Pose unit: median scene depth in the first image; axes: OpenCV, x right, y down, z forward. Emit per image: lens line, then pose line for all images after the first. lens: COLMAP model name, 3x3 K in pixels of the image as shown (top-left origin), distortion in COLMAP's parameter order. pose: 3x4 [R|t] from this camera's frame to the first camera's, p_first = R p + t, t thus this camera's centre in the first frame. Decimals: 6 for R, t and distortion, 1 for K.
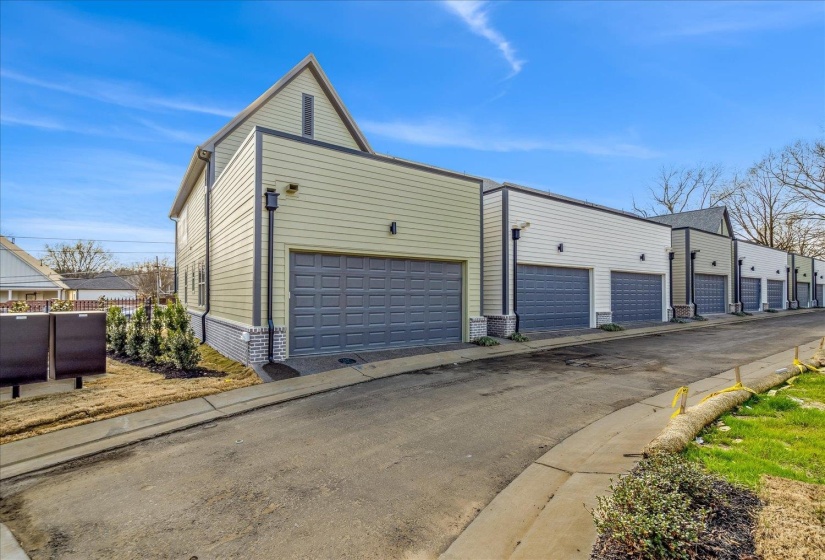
lens RADIAL K [[390.2, 0, 411.5], [0, 390.2, 283.2], [0, 0, 1]] dist [0.003817, -0.000048]
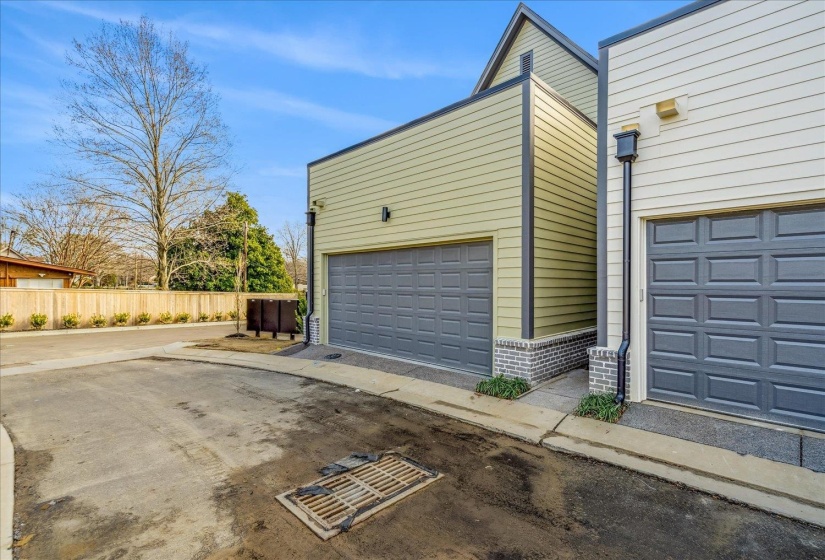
lens RADIAL K [[390.2, 0, 411.5], [0, 390.2, 284.6], [0, 0, 1]] dist [0.003817, -0.000048]
pose [[0.166233, 0.003618, -0.986080, 0.849254], [0.027732, 0.999581, 0.008343, 0.004810], [0.985697, -0.028733, 0.166063, 0.981034]]
